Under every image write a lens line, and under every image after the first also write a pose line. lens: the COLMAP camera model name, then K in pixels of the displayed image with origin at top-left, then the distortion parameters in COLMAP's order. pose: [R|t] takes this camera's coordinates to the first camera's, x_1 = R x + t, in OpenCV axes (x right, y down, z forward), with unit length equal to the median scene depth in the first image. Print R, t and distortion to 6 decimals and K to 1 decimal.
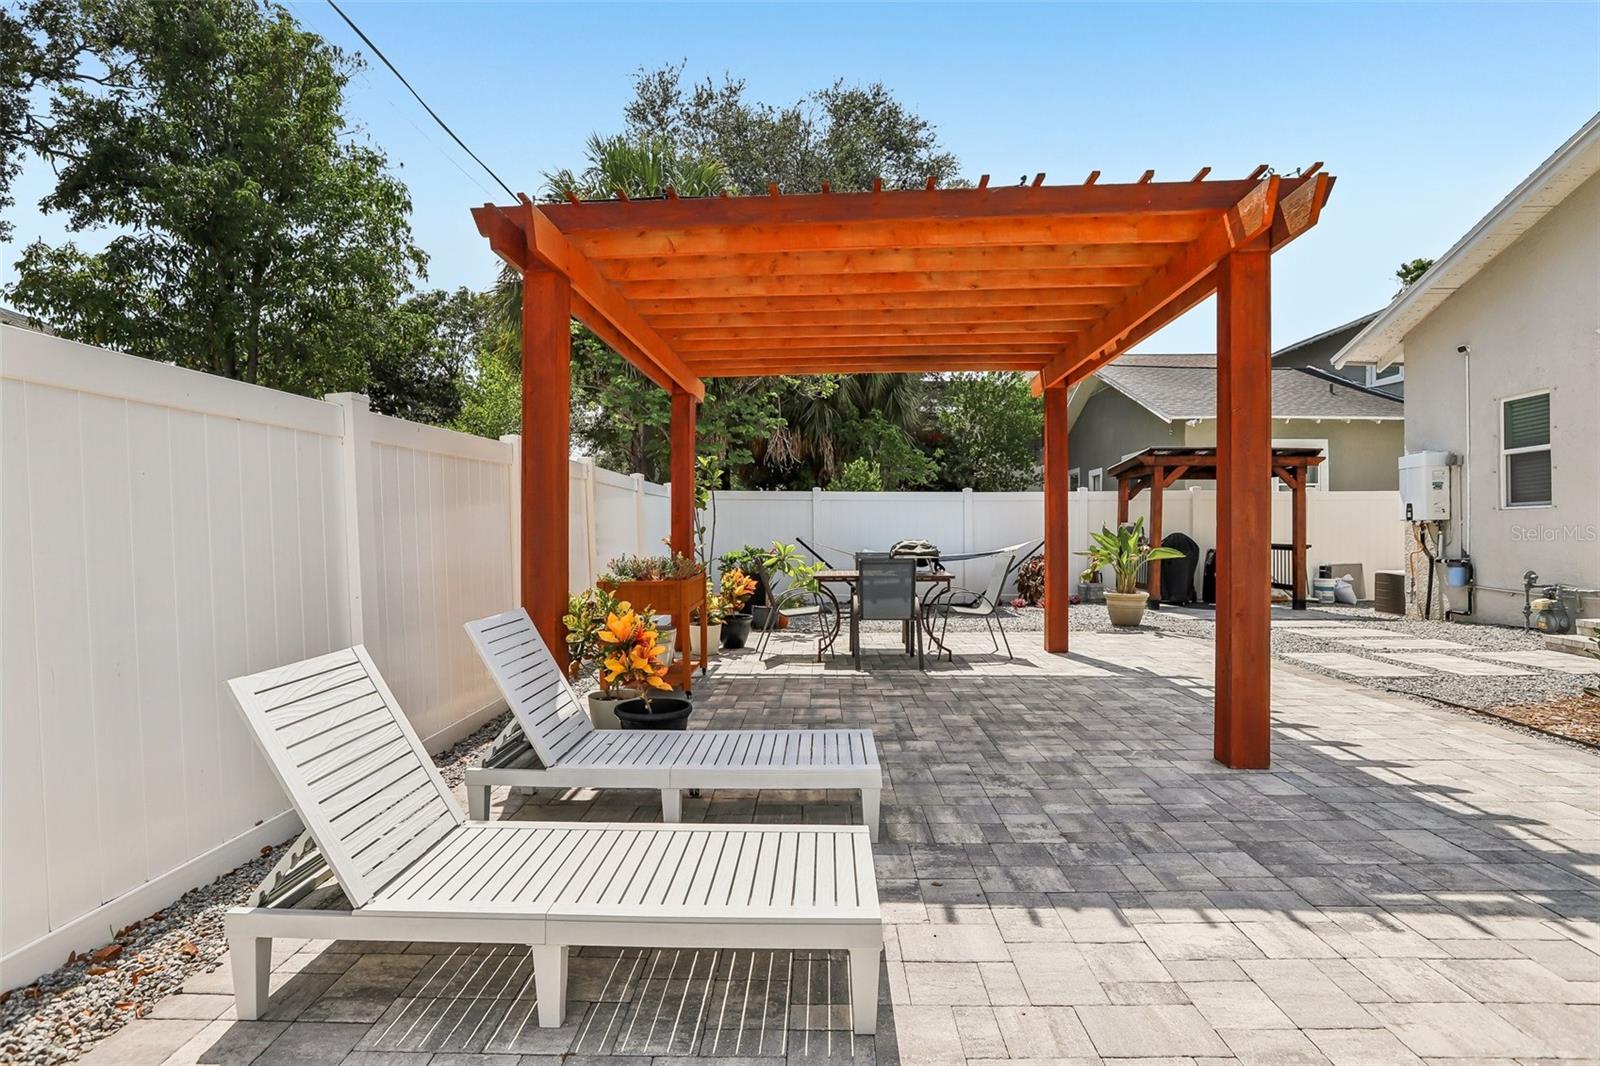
lens RADIAL K [[794.4, 0, 798.0], [0, 794.4, 535.5], [0, 0, 1]] dist [-0.046948, 0.022840]
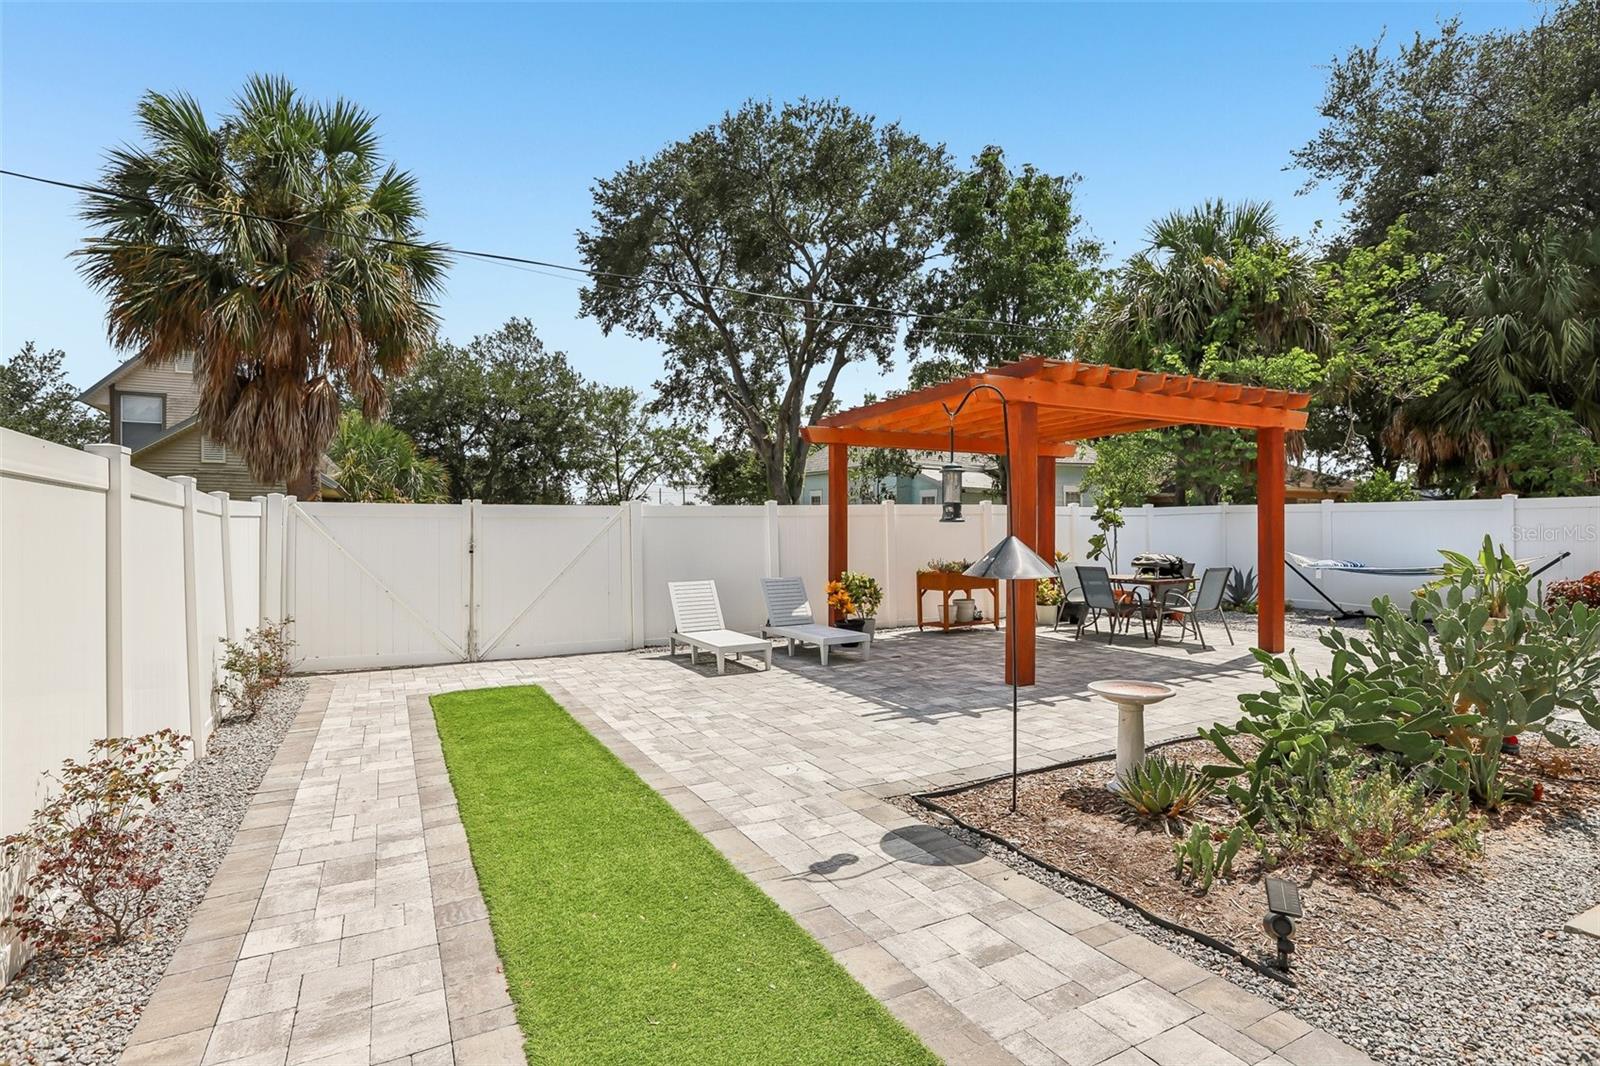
lens RADIAL K [[794.4, 0, 798.0], [0, 794.4, 535.5], [0, 0, 1]] dist [-0.046948, 0.022840]
pose [[0.493571, 0.005760, -0.869686, 1.131780], [-0.001025, 0.999981, 0.006041, -0.037707], [0.869705, -0.002090, 0.493568, -0.206866]]
